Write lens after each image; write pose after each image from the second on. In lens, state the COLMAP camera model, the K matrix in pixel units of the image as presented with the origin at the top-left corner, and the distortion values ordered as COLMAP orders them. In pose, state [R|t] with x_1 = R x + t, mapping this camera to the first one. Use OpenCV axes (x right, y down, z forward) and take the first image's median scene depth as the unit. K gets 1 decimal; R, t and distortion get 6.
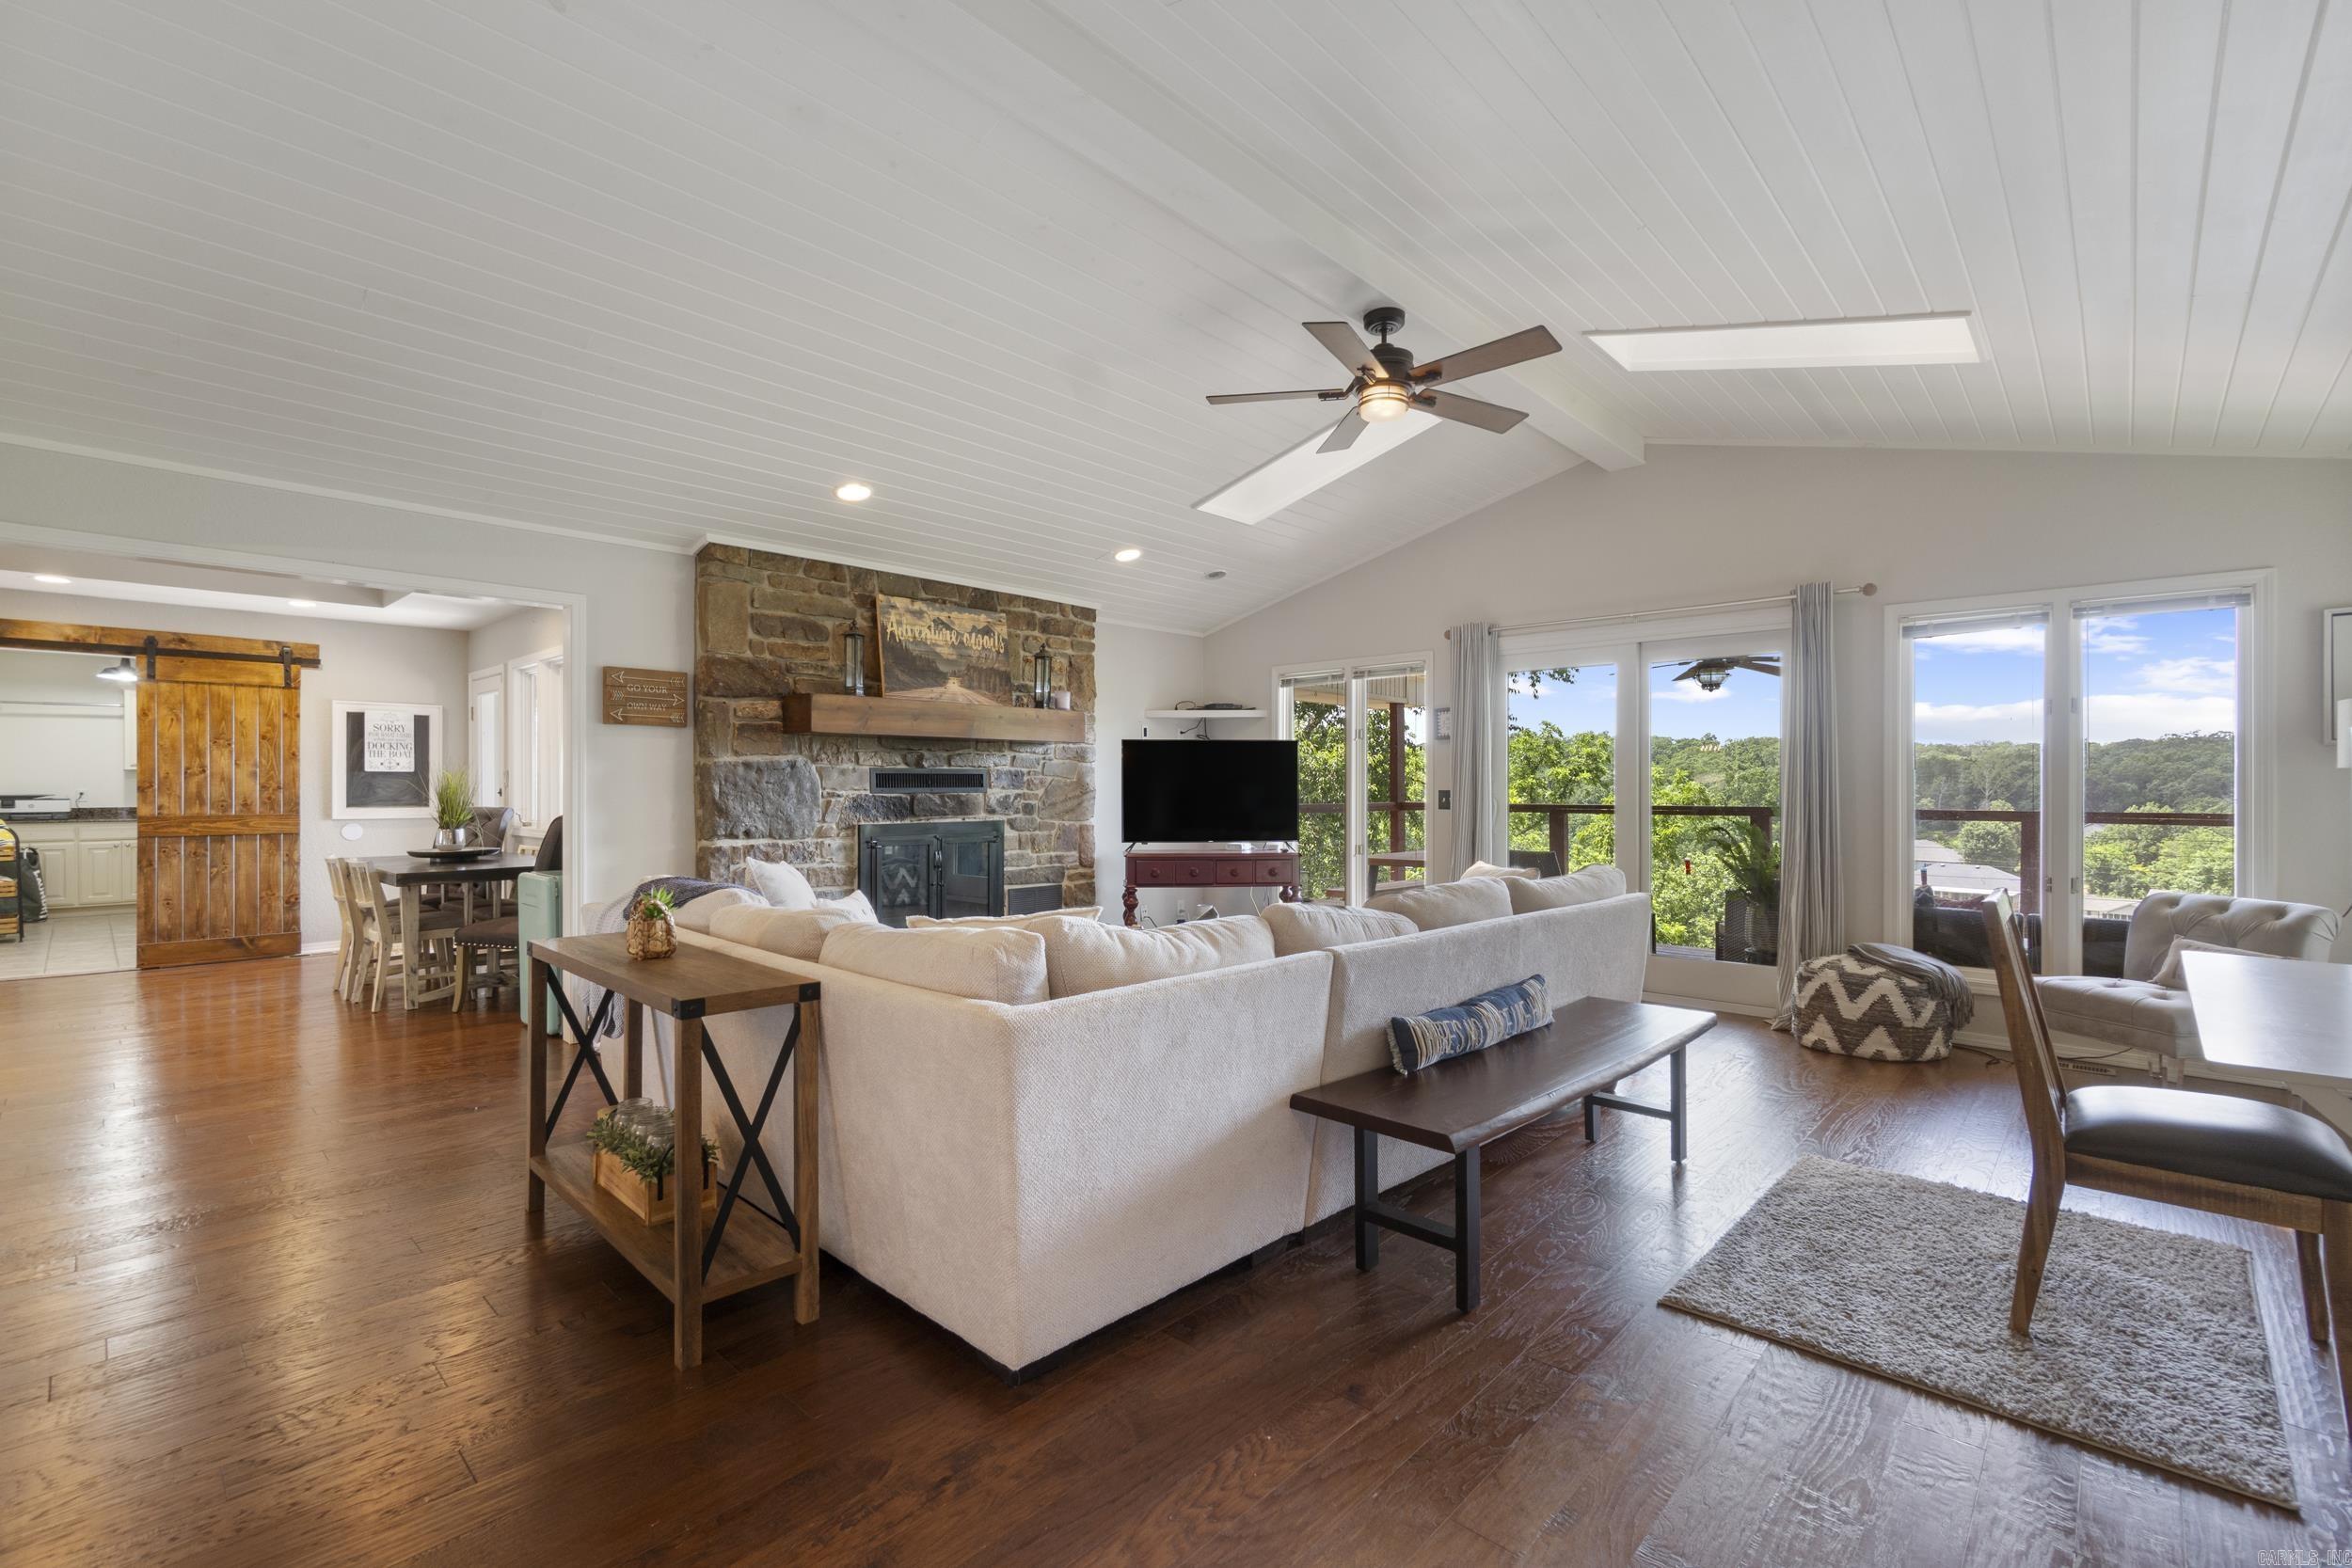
lens RADIAL K [[1026.7, 0, 1177.3], [0, 1026.7, 787.0], [0, 0, 1]] dist [-0.002194, -0.000633]
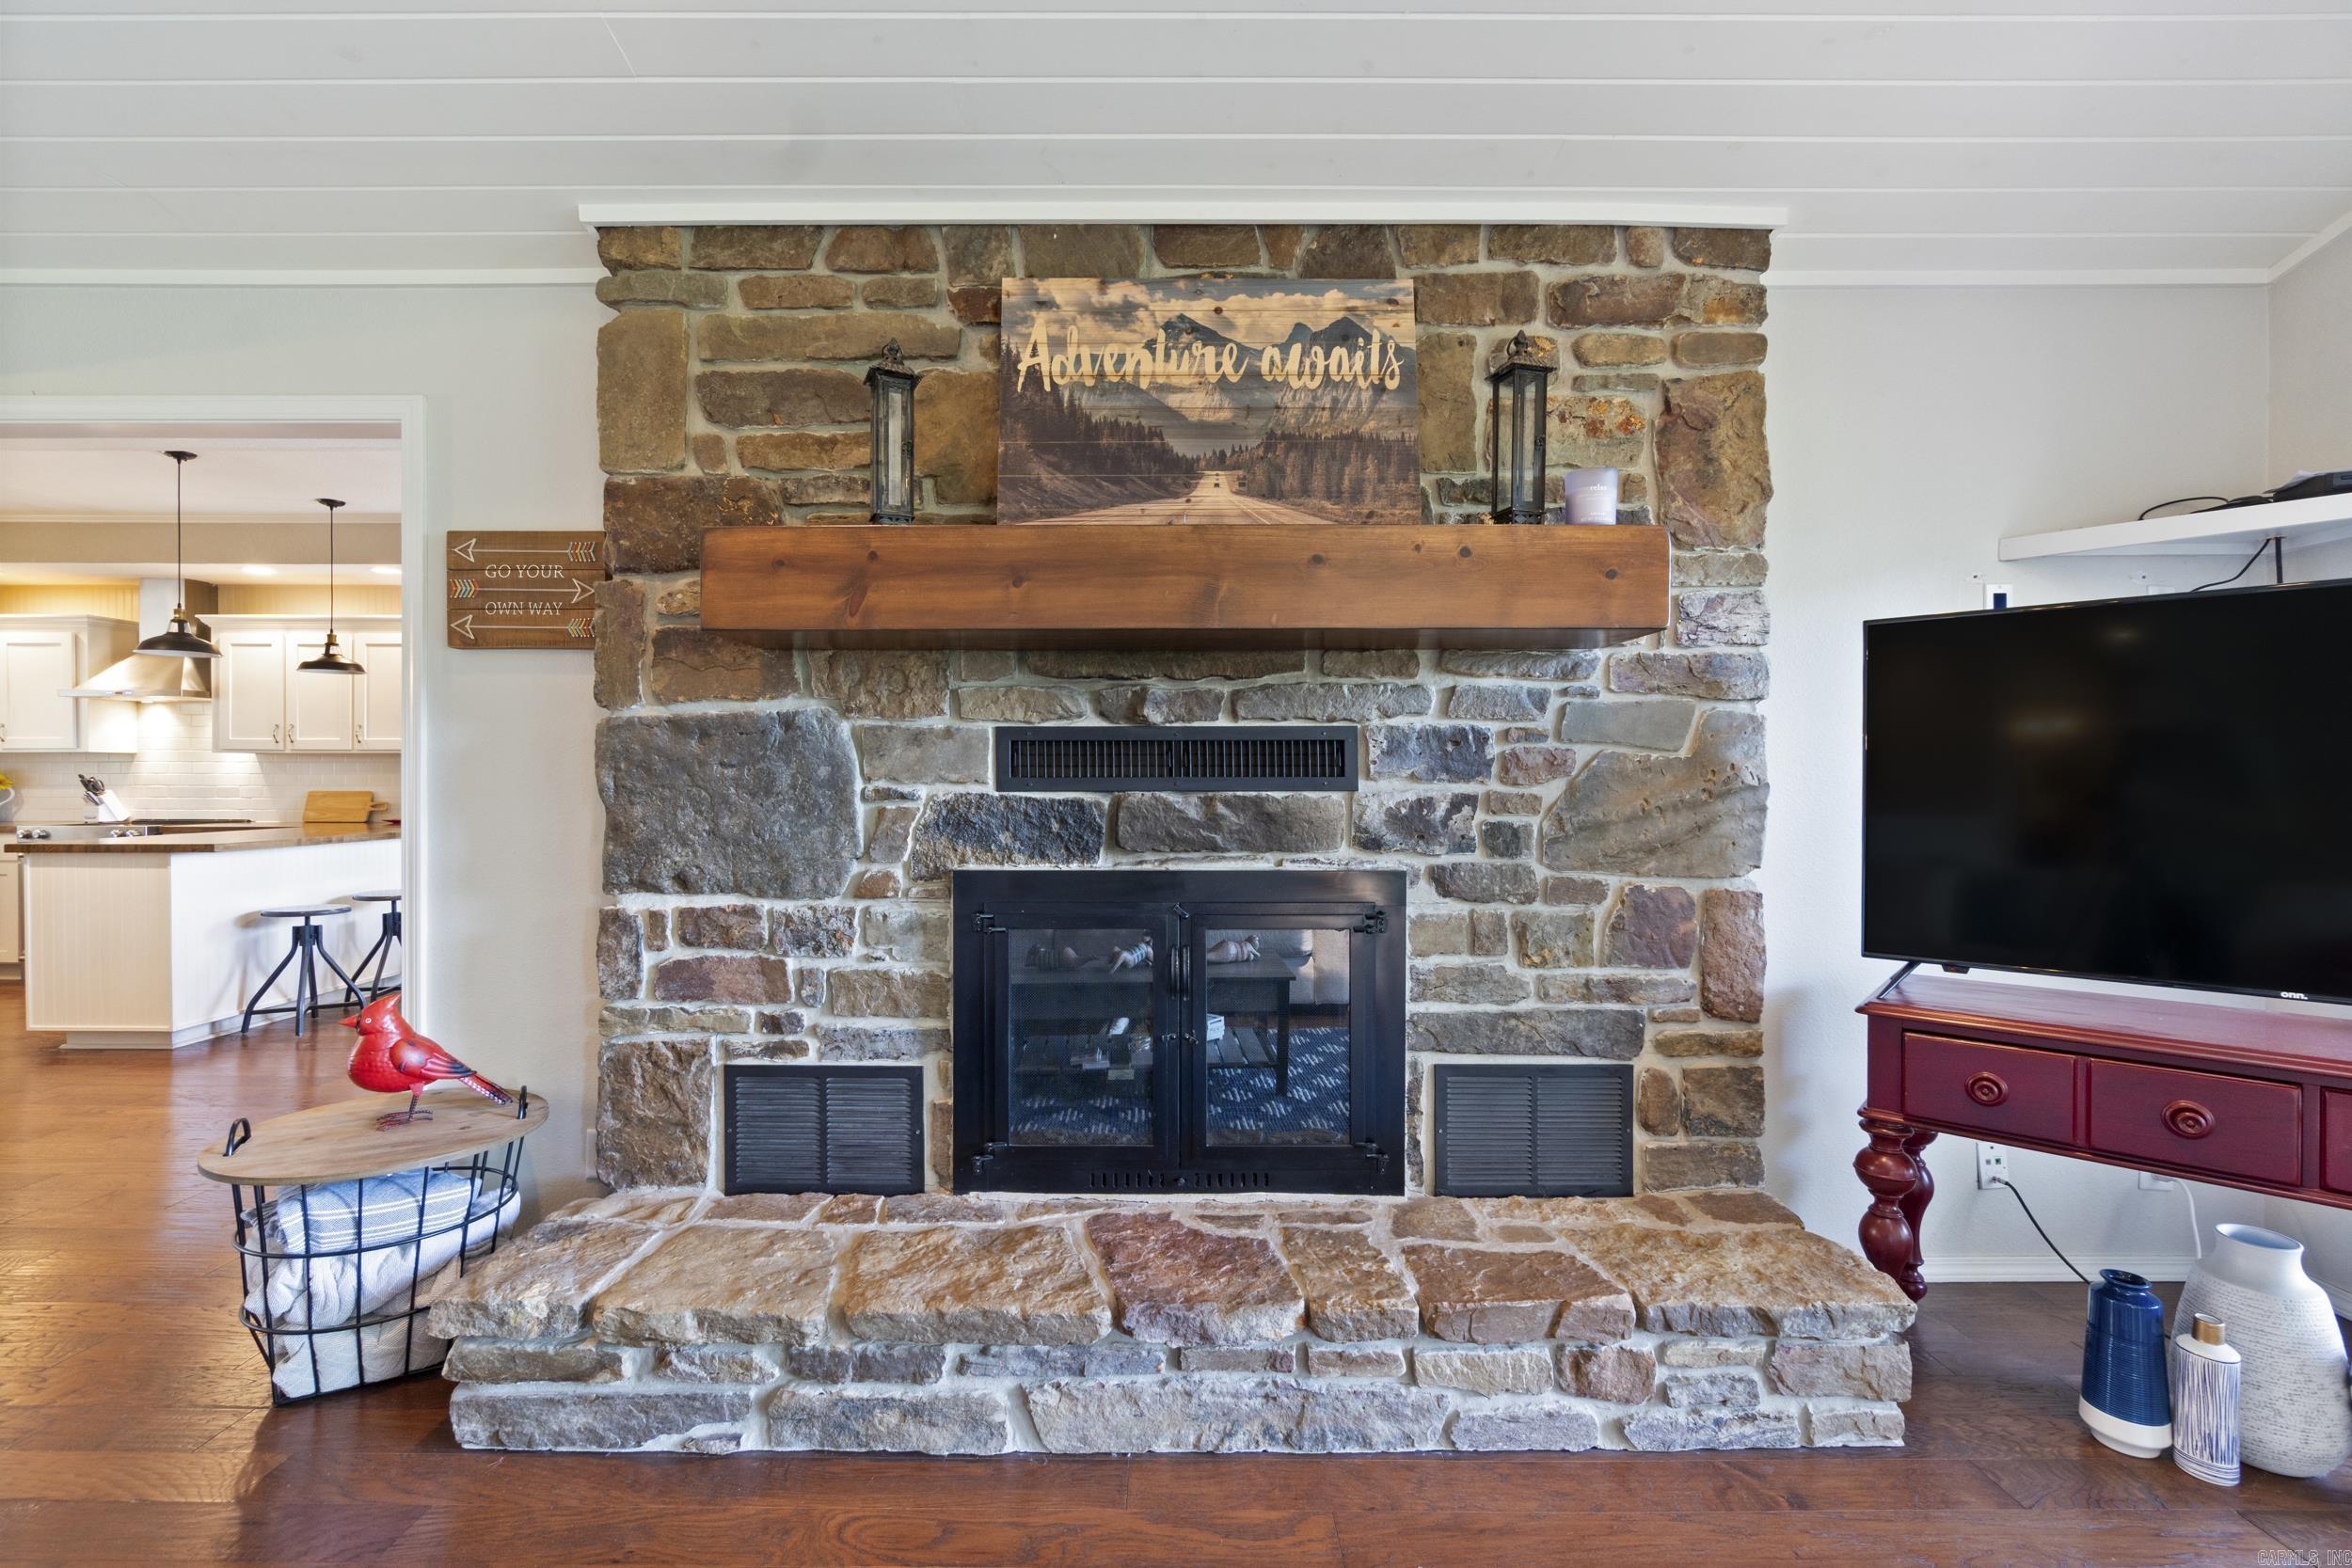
lens RADIAL K [[1026.7, 0, 1177.9], [0, 1026.7, 784.7], [0, 0, 1]] dist [-0.002194, -0.000633]
pose [[0.677703, 0.004338, -0.735323, 0.038177], [-0.001239, 0.999988, 0.004758, 0.001750], [0.735335, -0.002313, 0.677700, 0.753989]]
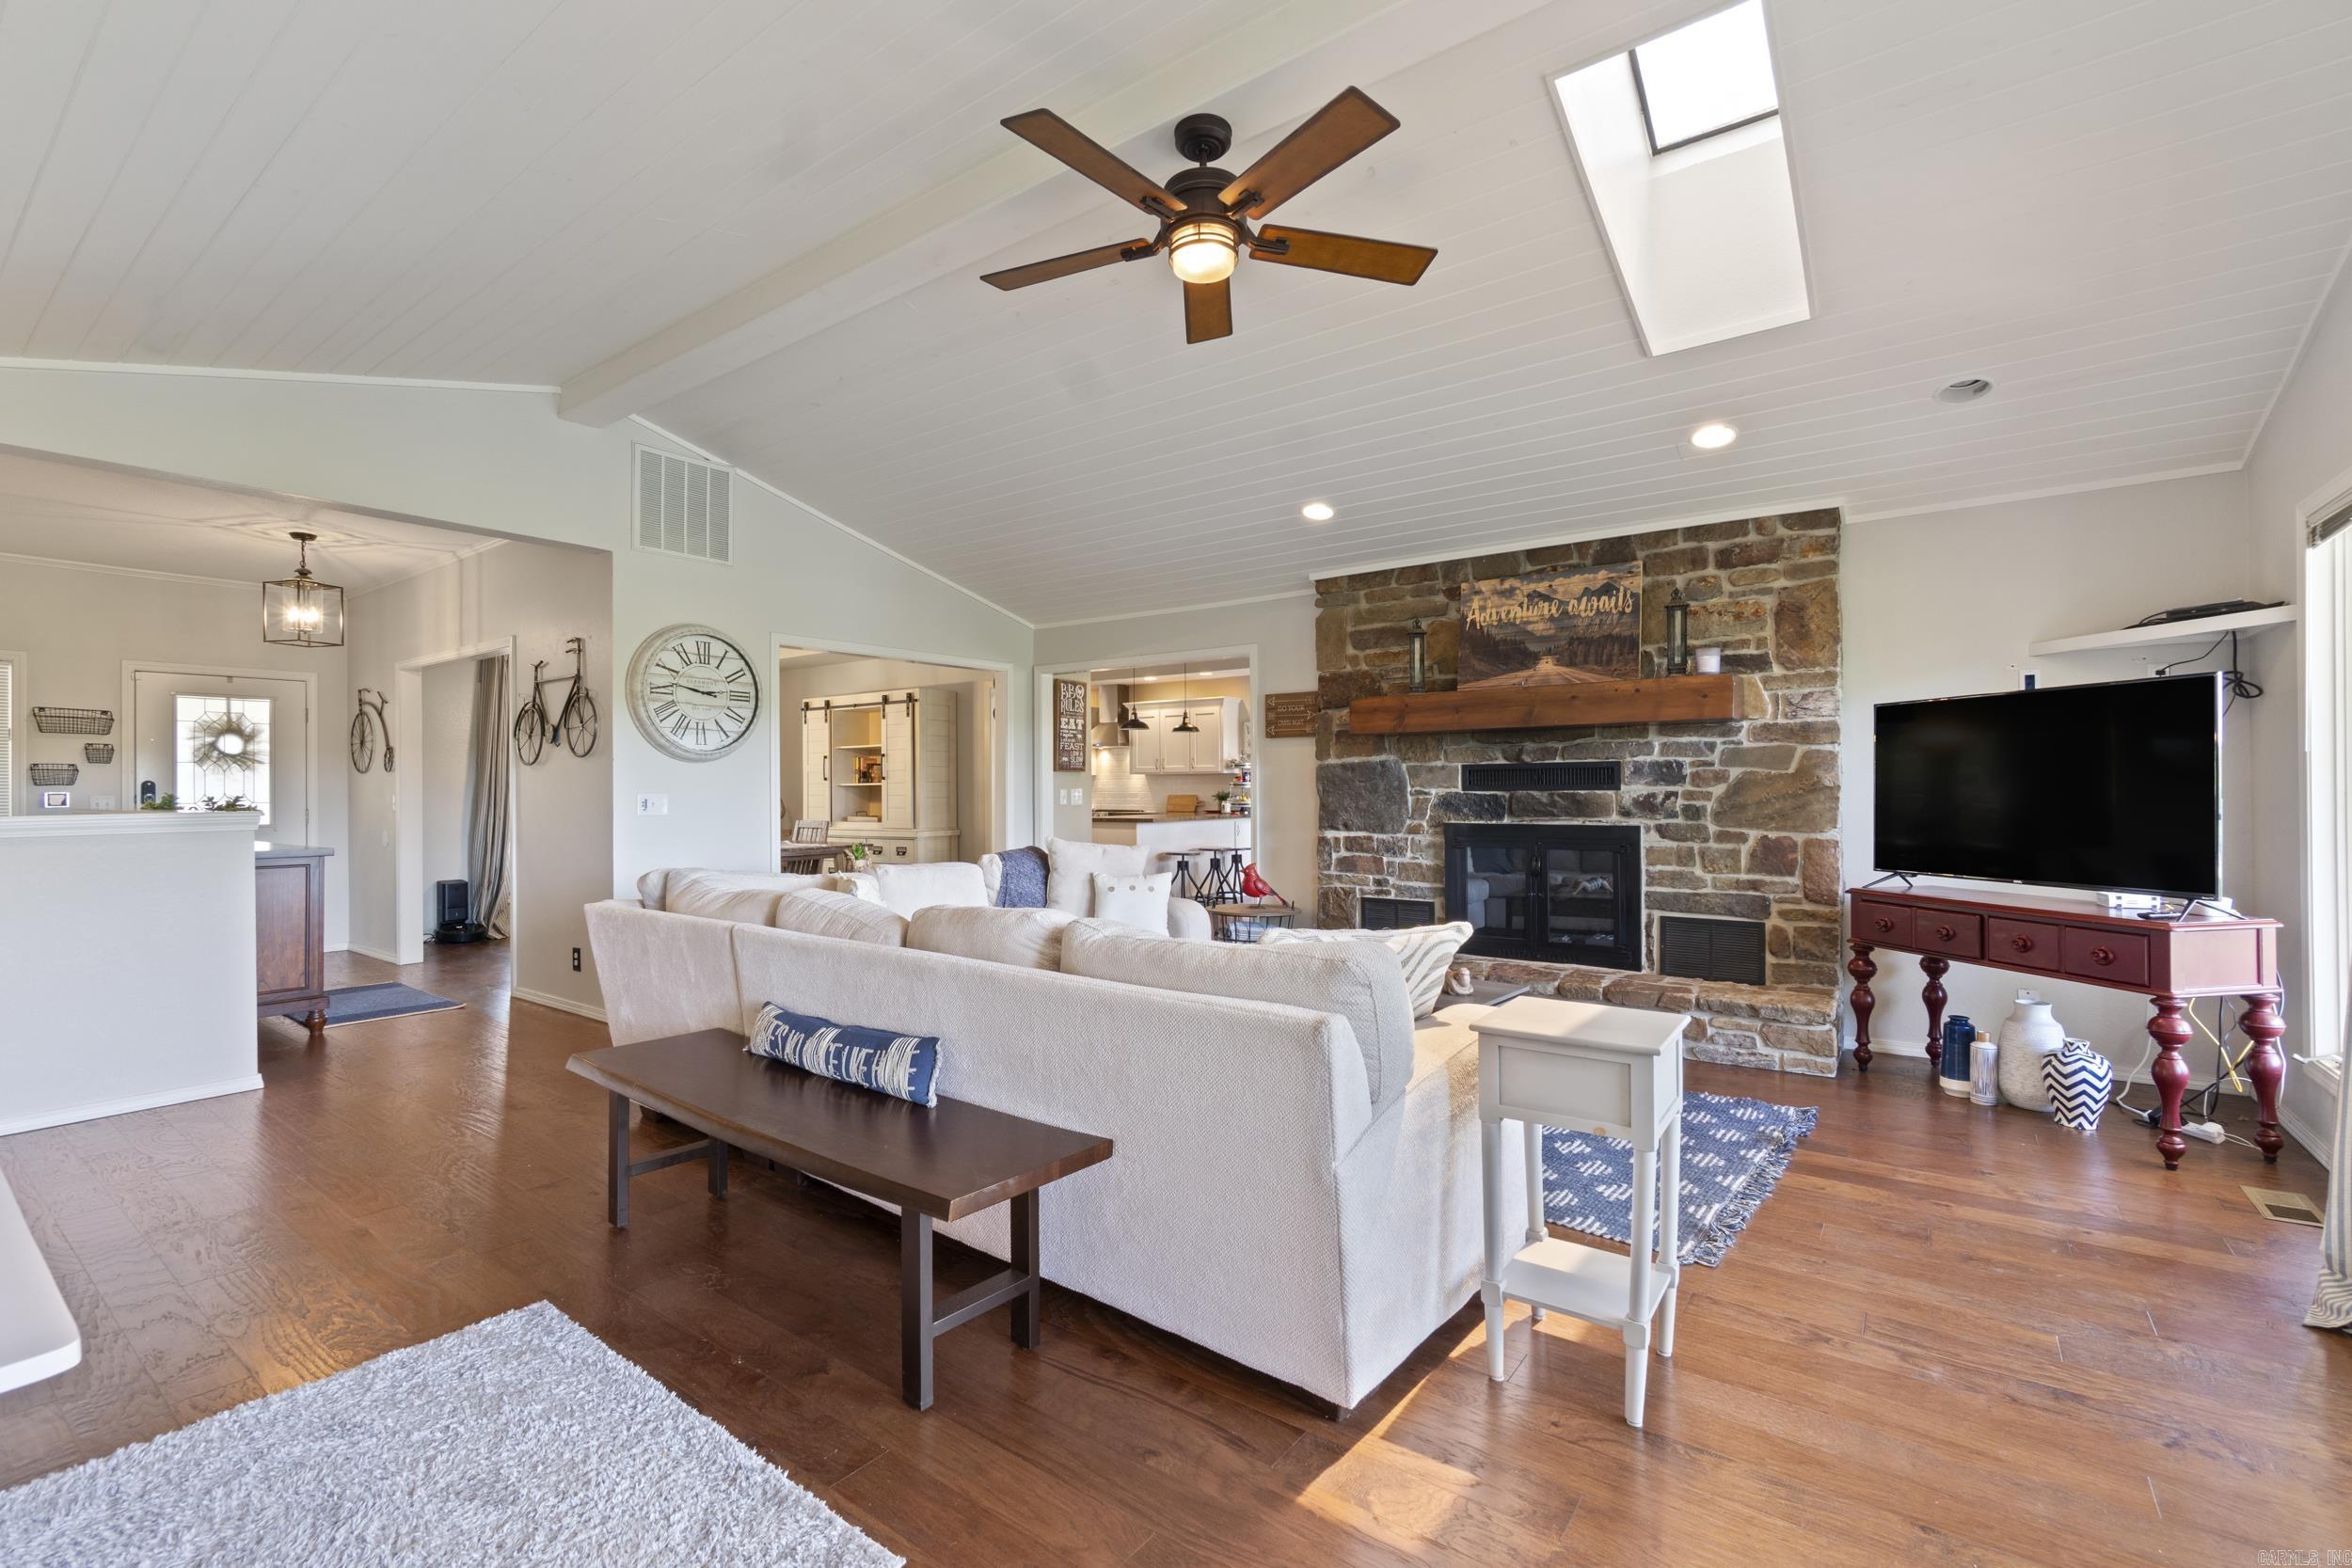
lens RADIAL K [[1026.7, 0, 1165.2], [0, 1026.7, 787.1], [0, 0, 1]] dist [-0.002194, -0.000633]
pose [[0.101866, -0.001188, -0.994797, 0.609808], [0.007183, 0.999974, -0.000459, 0.001012], [0.994772, -0.007099, 0.101872, 0.600230]]
